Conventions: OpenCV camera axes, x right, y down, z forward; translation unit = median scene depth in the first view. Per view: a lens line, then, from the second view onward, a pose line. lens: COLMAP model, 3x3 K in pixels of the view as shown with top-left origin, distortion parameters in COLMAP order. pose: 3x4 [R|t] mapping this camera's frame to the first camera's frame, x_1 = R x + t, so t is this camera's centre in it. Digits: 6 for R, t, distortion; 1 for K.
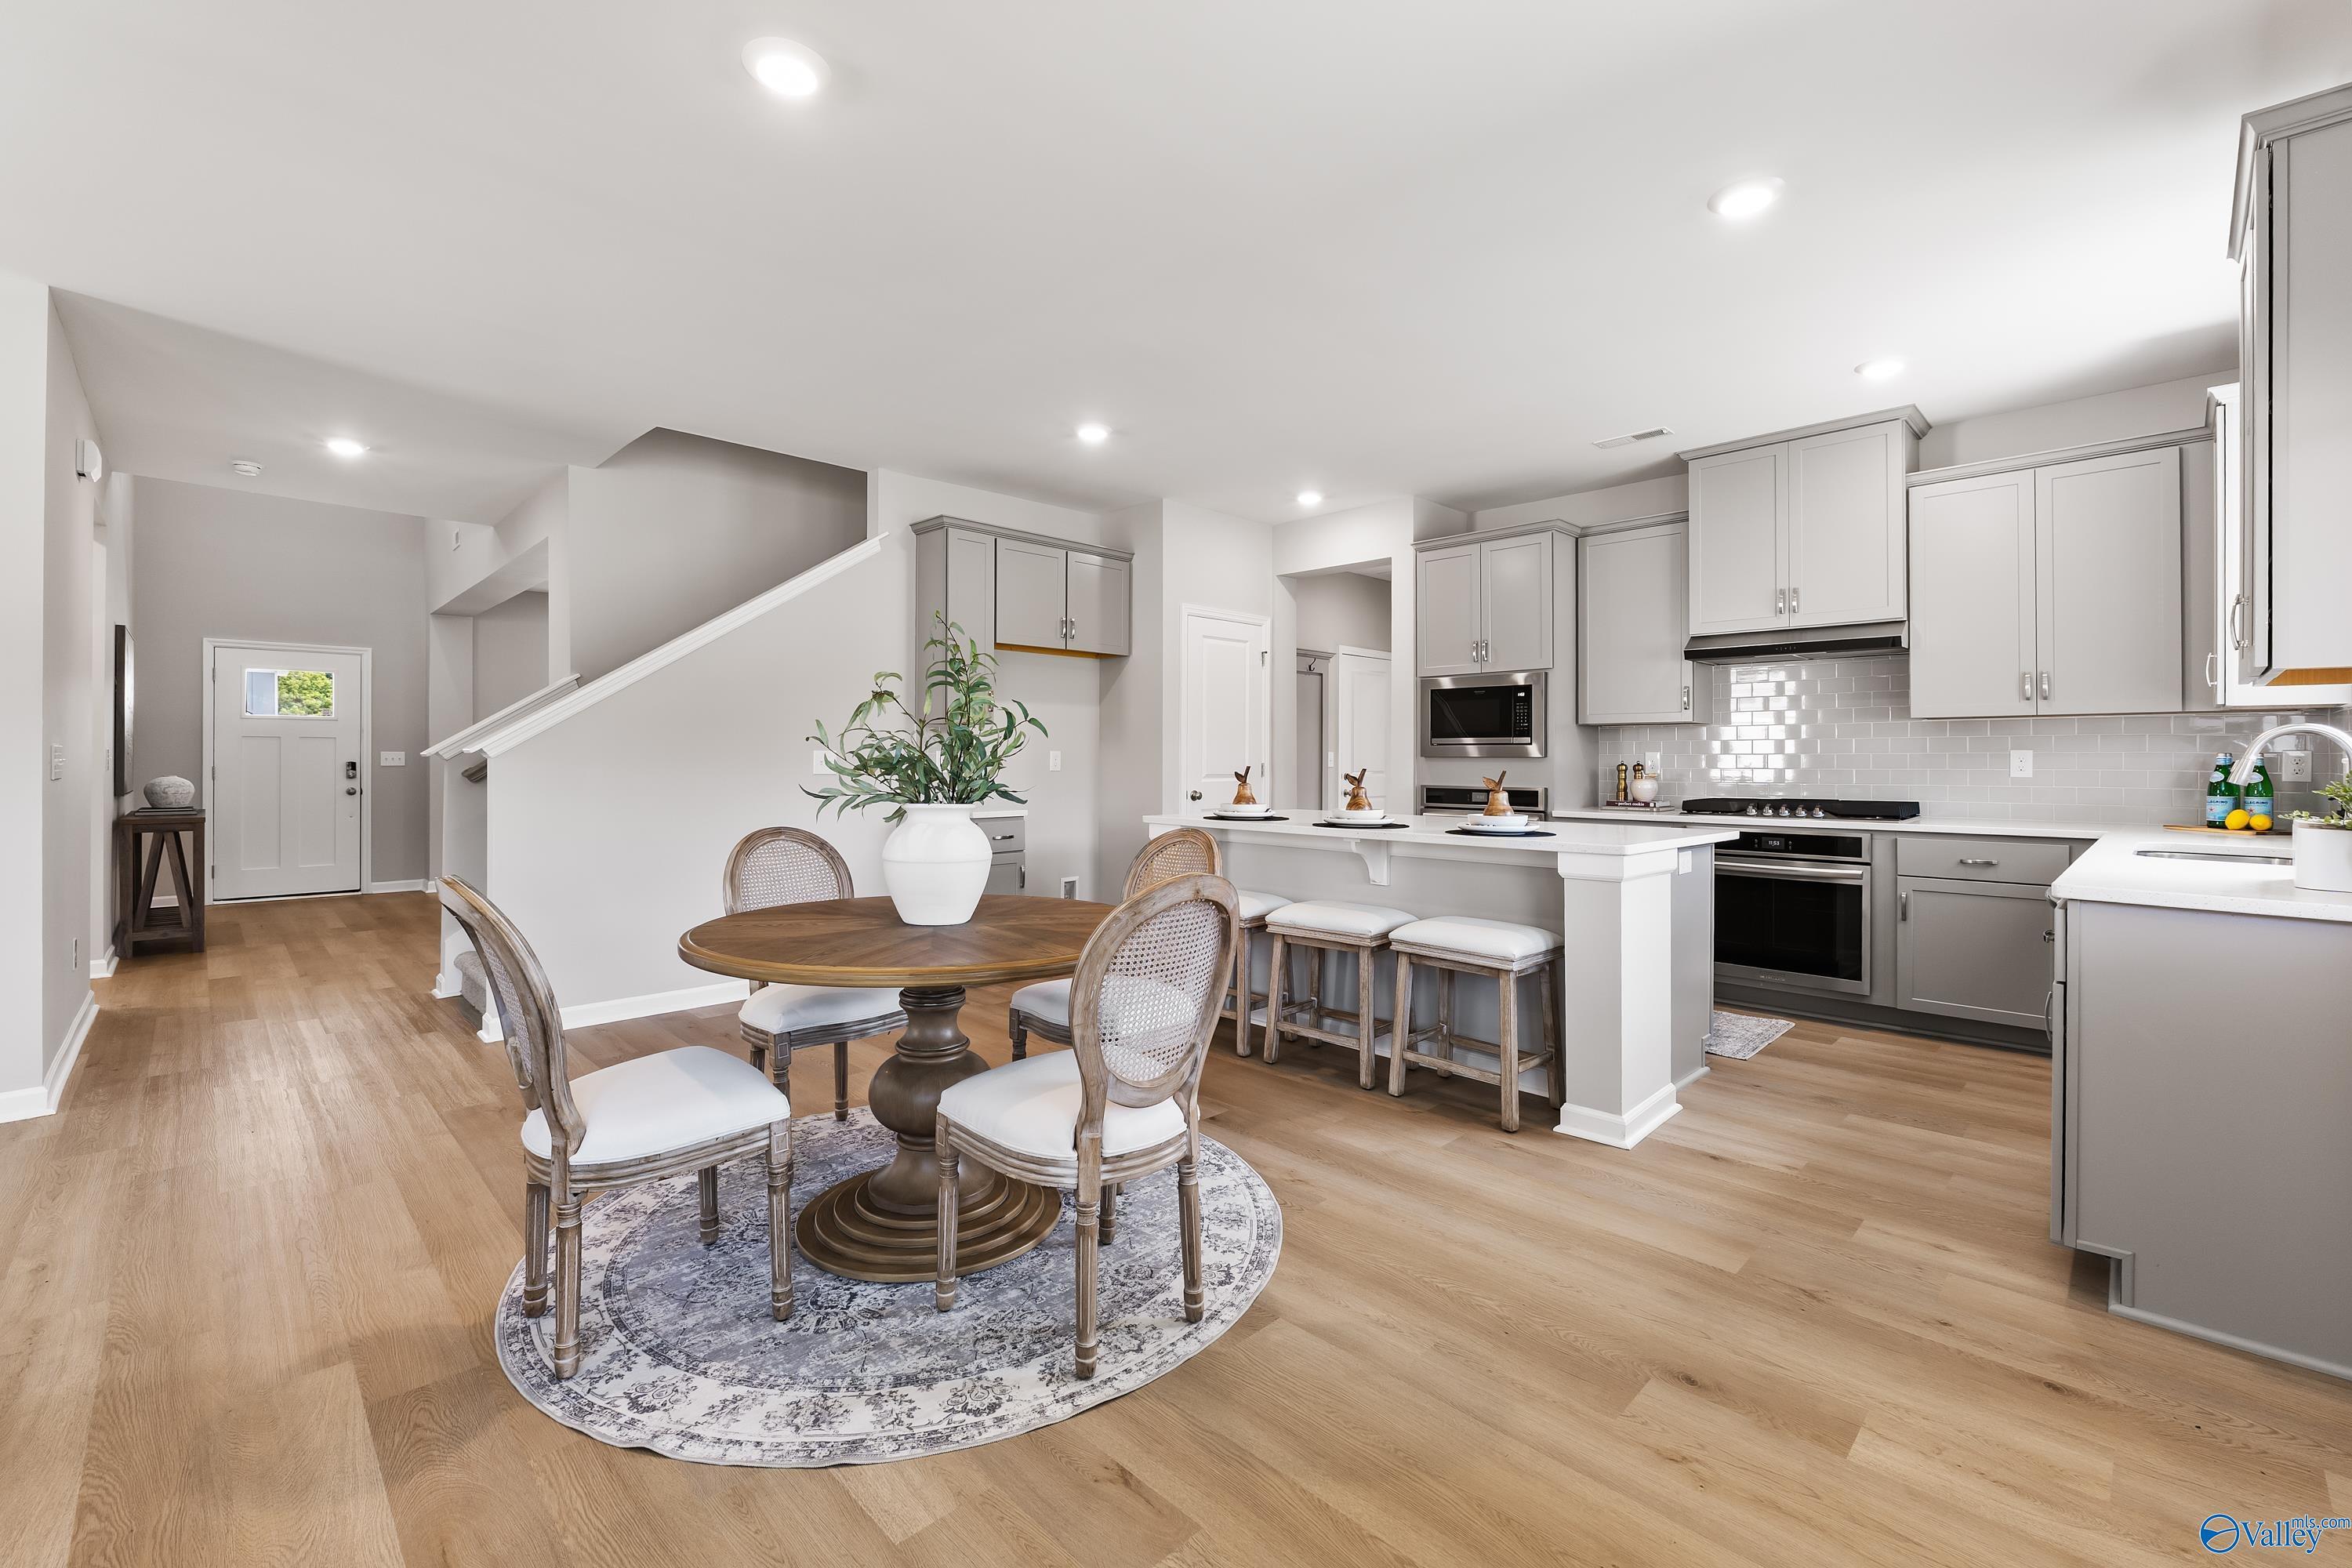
lens RADIAL K [[998.9, 0, 1189.9], [0, 998.9, 757.9], [0, 0, 1]] dist [-0.003830, -0.000810]
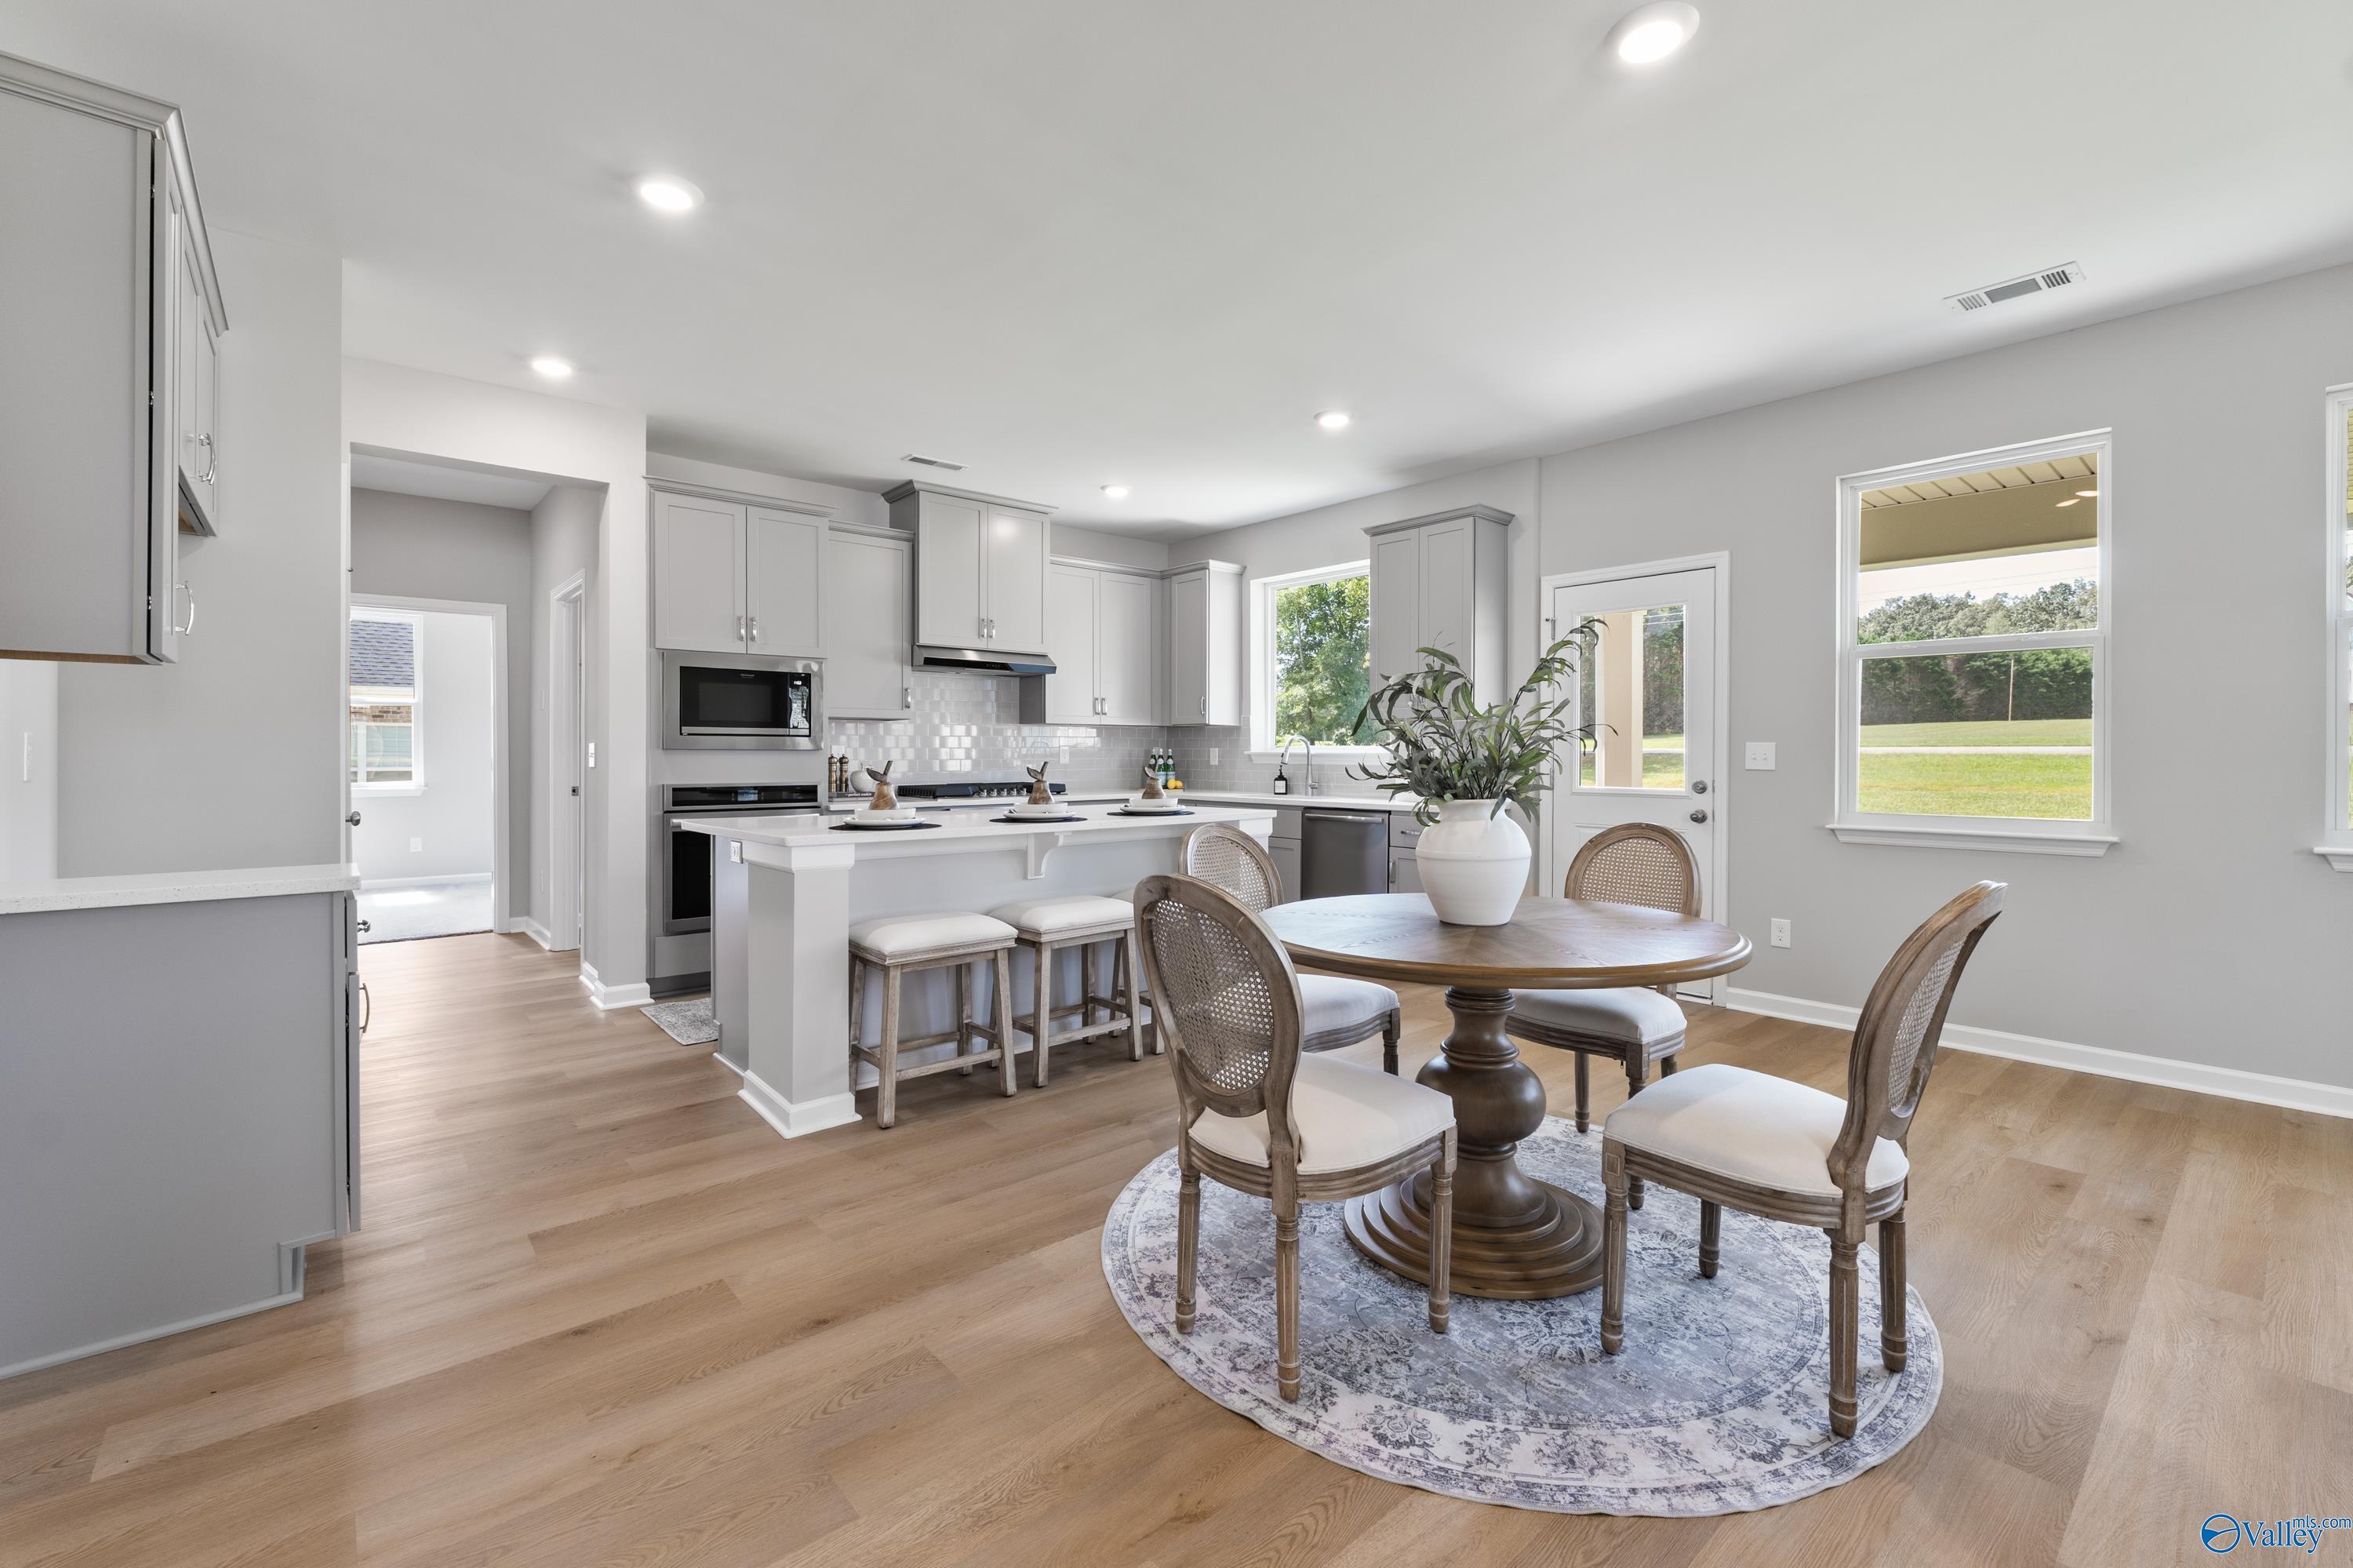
lens RADIAL K [[999.4, 0, 1190.4], [0, 999.4, 757.9], [0, 0, 1]] dist [-0.003830, -0.000810]
pose [[0.064073, -0.007396, 0.997918, -0.604630], [-0.002092, 0.999969, 0.007546, -0.001047], [-0.997943, -0.002571, 0.064055, 0.596093]]
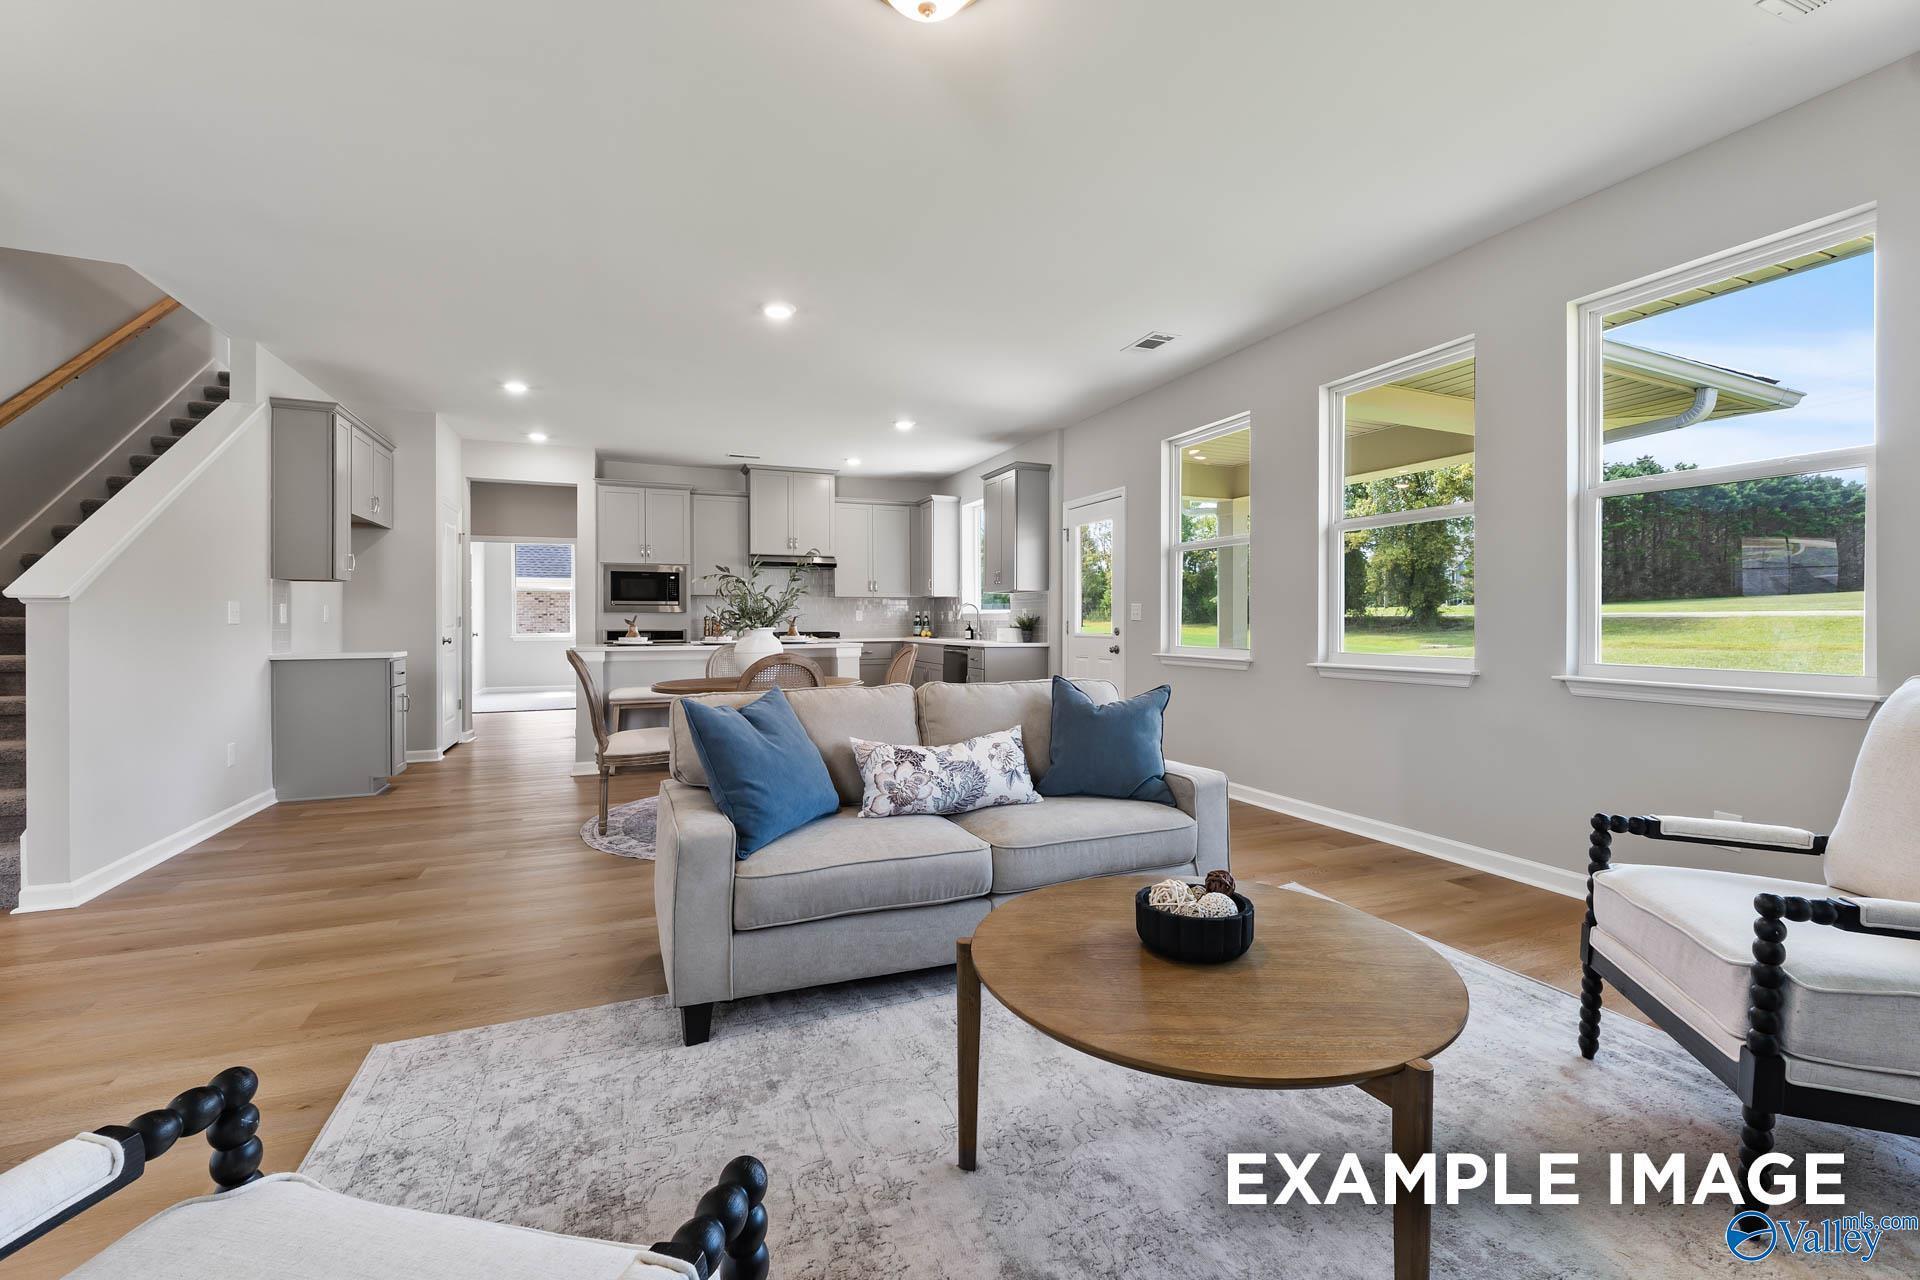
lens RADIAL K [[815.4, 0, 971.4], [0, 815.4, 618.7], [0, 0, 1]] dist [-0.003830, -0.000810]
pose [[0.374045, -0.001576, 0.927409, -0.868260], [0.002212, 0.999997, 0.000808, 0.011163], [-0.927408, 0.001749, 0.374047, -0.055445]]
